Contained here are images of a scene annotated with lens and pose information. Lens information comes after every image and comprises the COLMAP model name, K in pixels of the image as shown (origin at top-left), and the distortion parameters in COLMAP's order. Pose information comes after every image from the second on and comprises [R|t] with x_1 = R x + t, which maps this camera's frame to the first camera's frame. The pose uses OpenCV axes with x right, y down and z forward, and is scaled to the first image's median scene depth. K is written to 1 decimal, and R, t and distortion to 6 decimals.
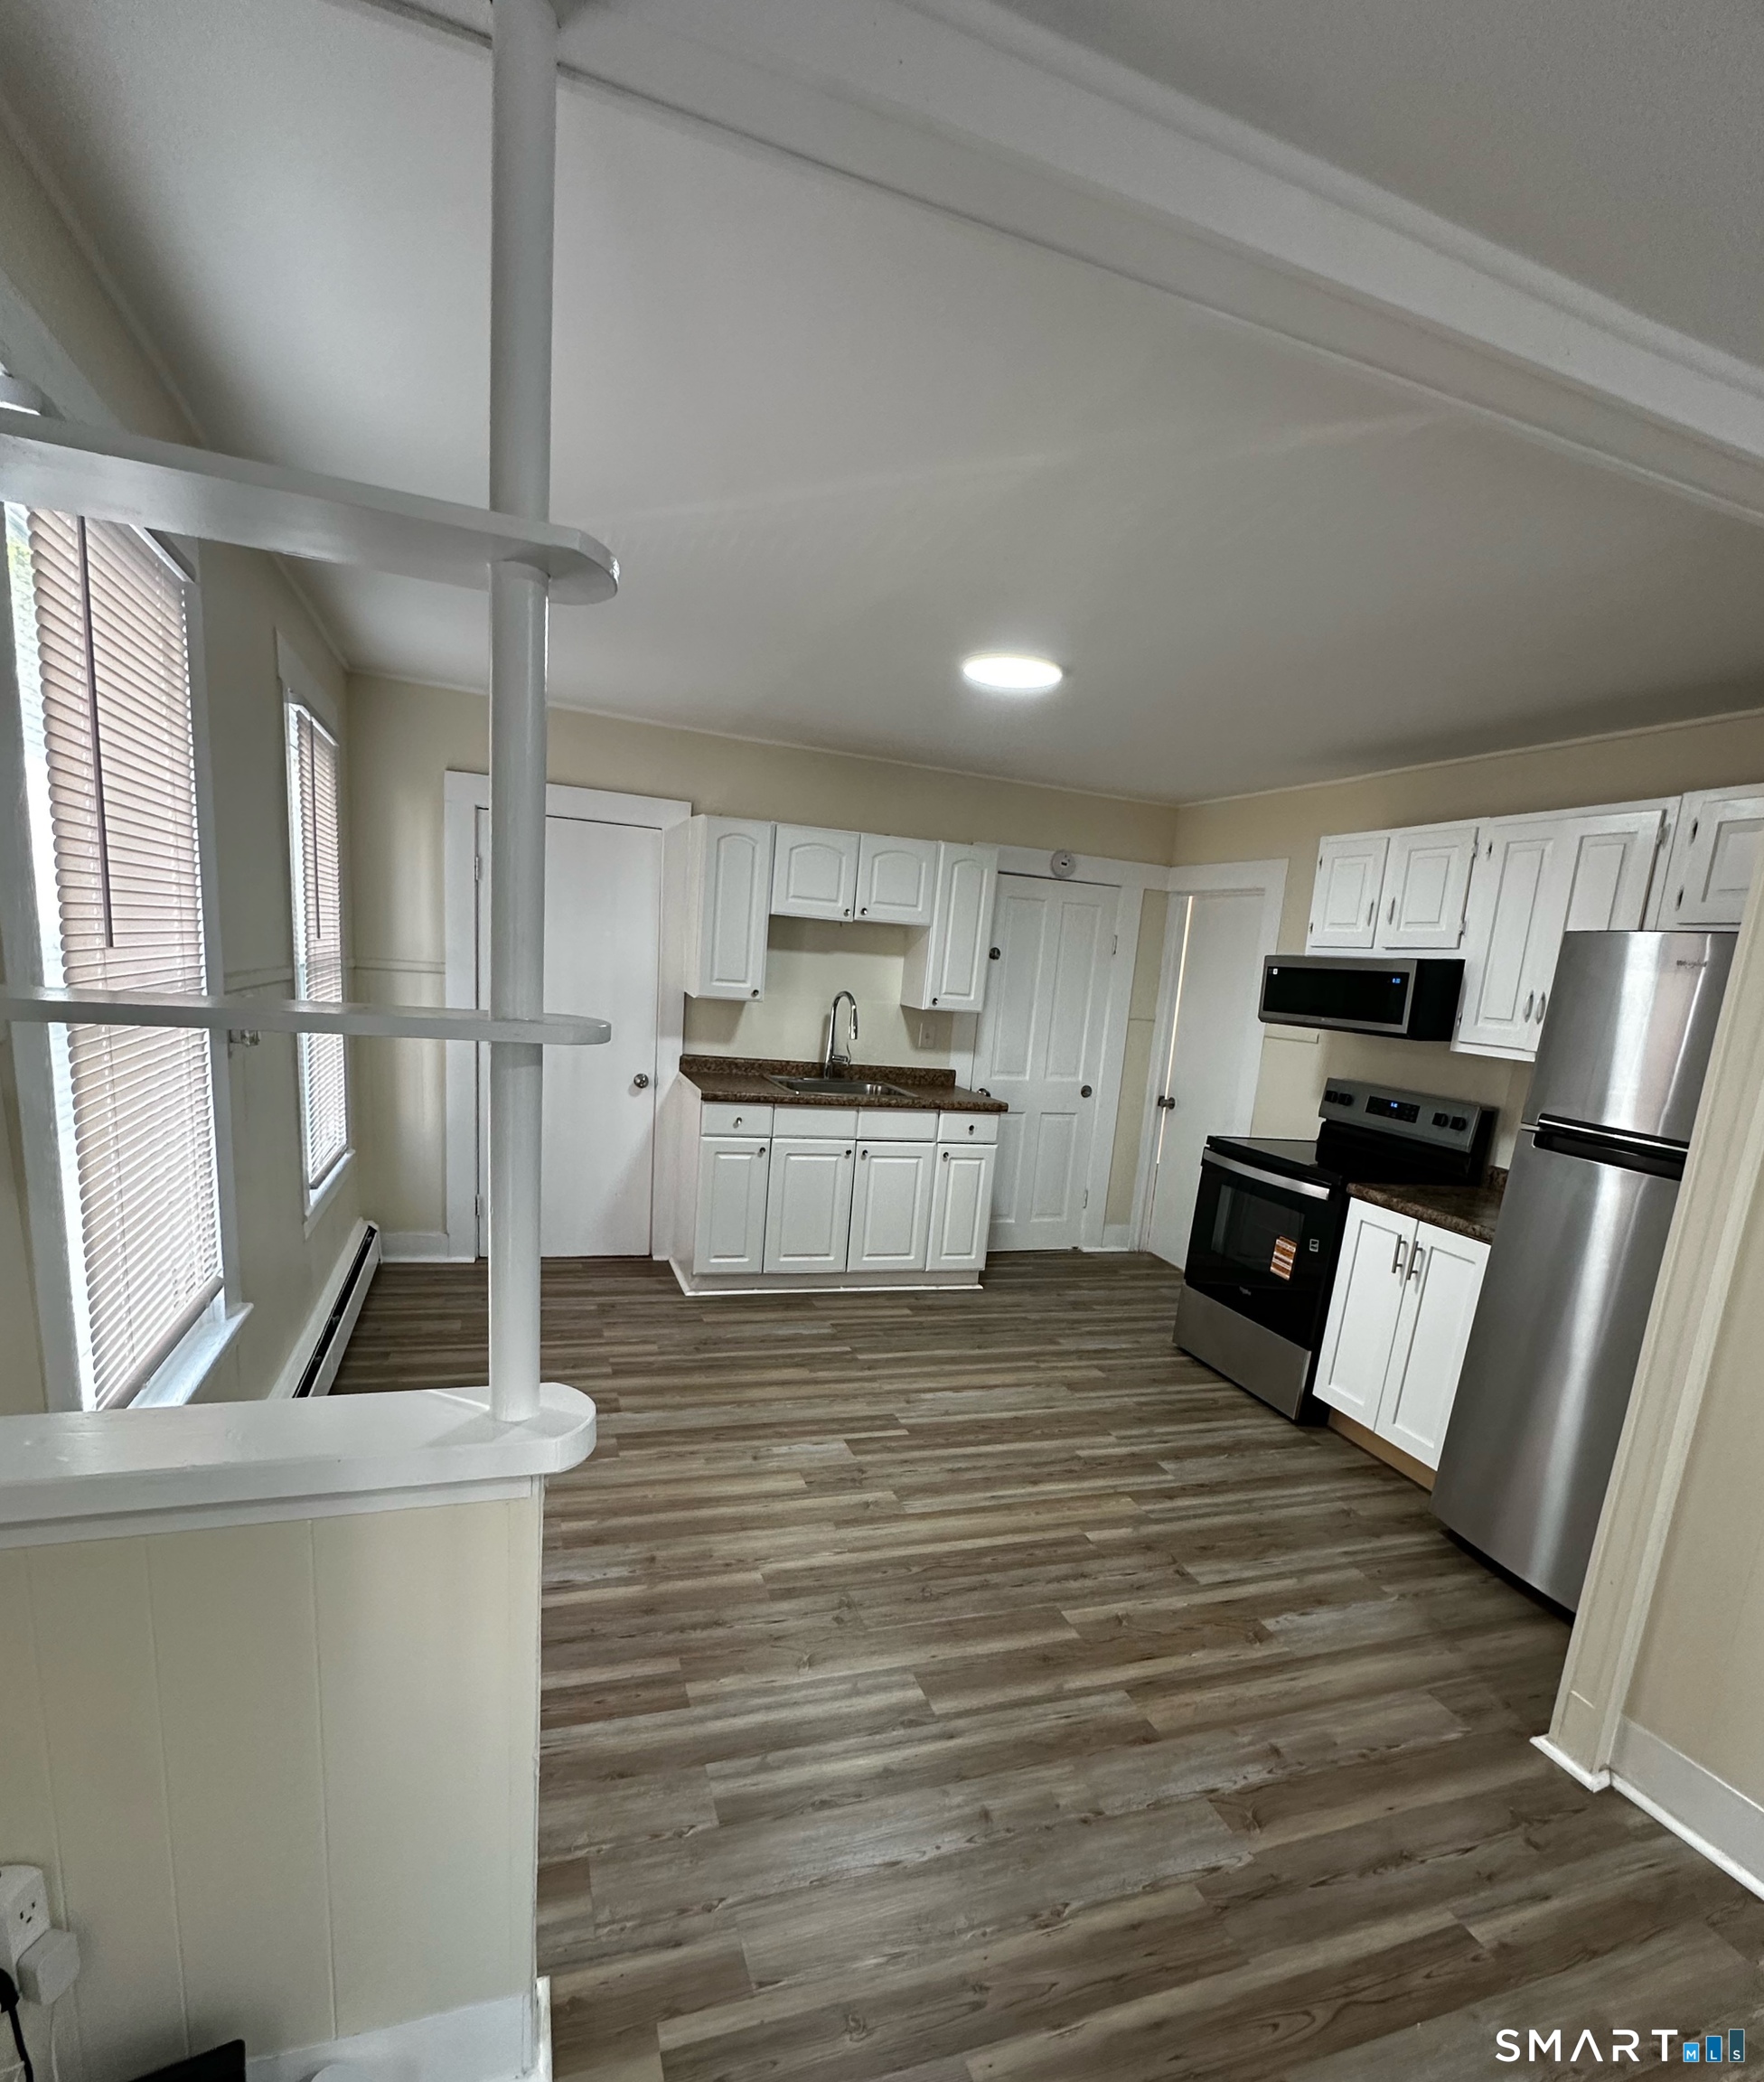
lens RADIAL K [[1051.3, 0, 892.0], [0, 1051.3, 1182.5], [0, 0, 1]] dist [-0.004256, -0.000476]
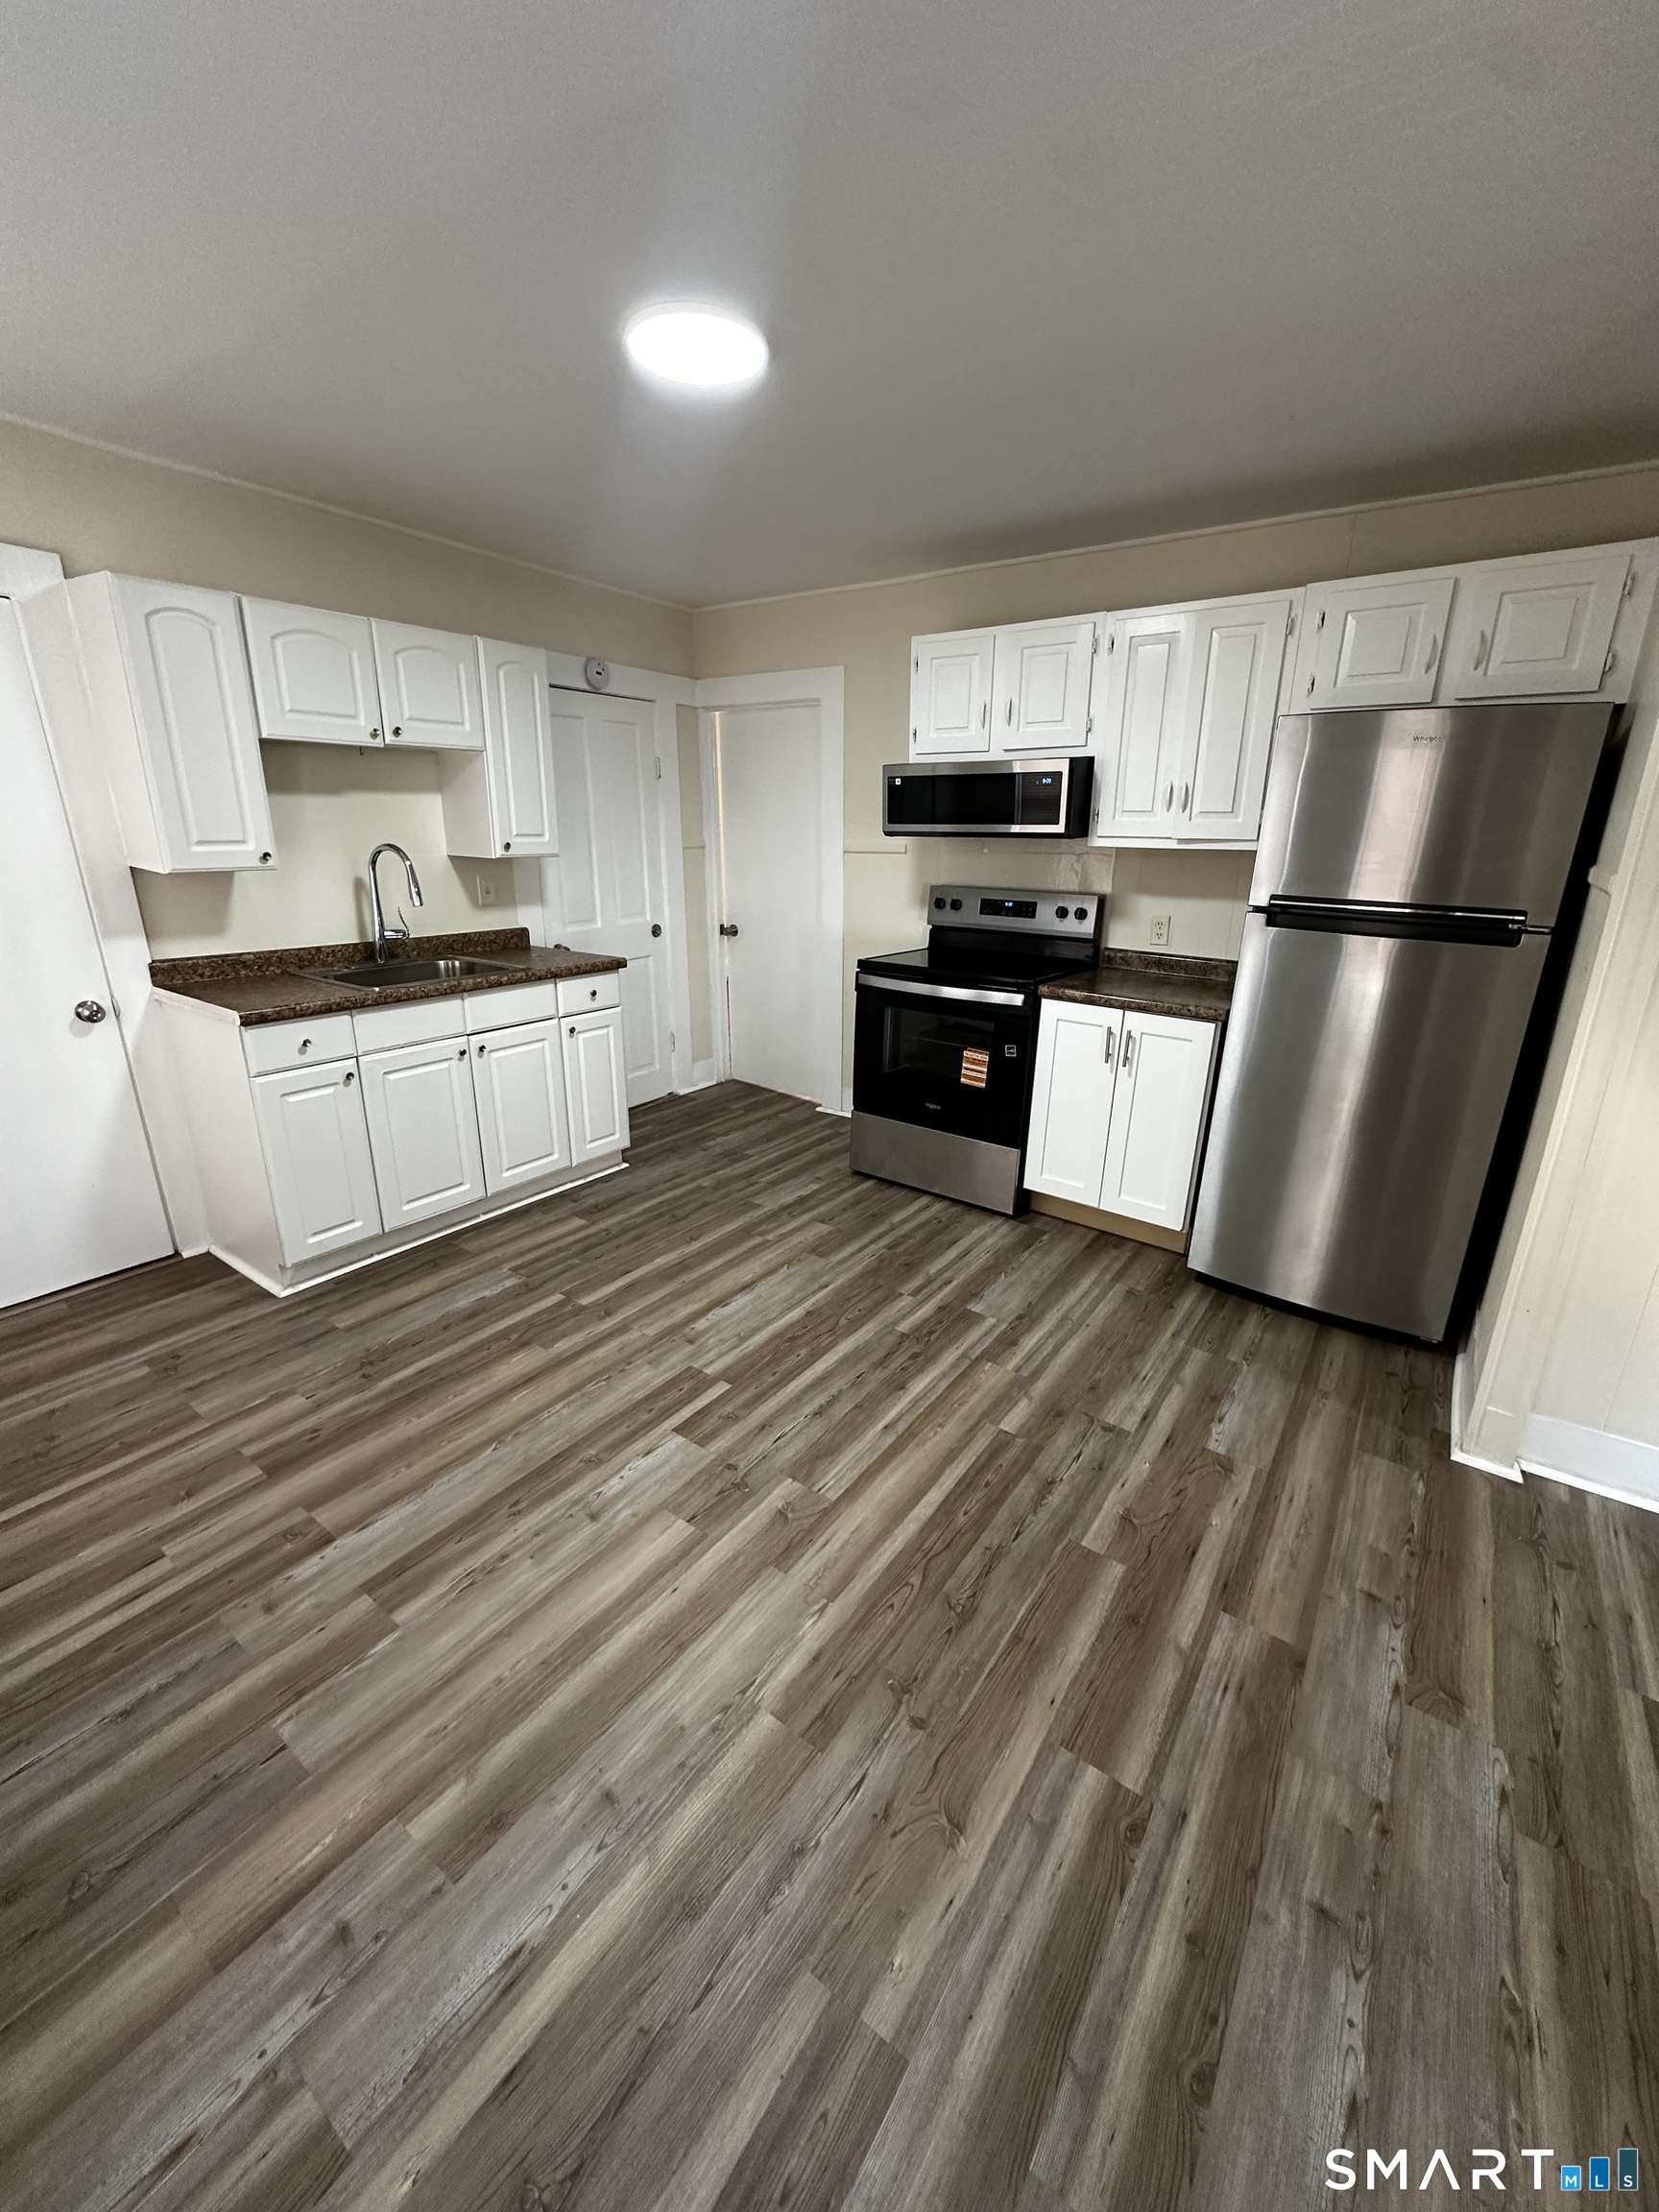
lens RADIAL K [[885.0, 0, 832.9], [0, 885.0, 1103.9], [0, 0, 1]] dist [-0.002536, -0.000415]
pose [[0.818308, -0.243443, 0.520680, -0.201852], [0.175107, 0.968403, 0.177575, -0.072673], [-0.547457, -0.054136, 0.835081, 0.357442]]
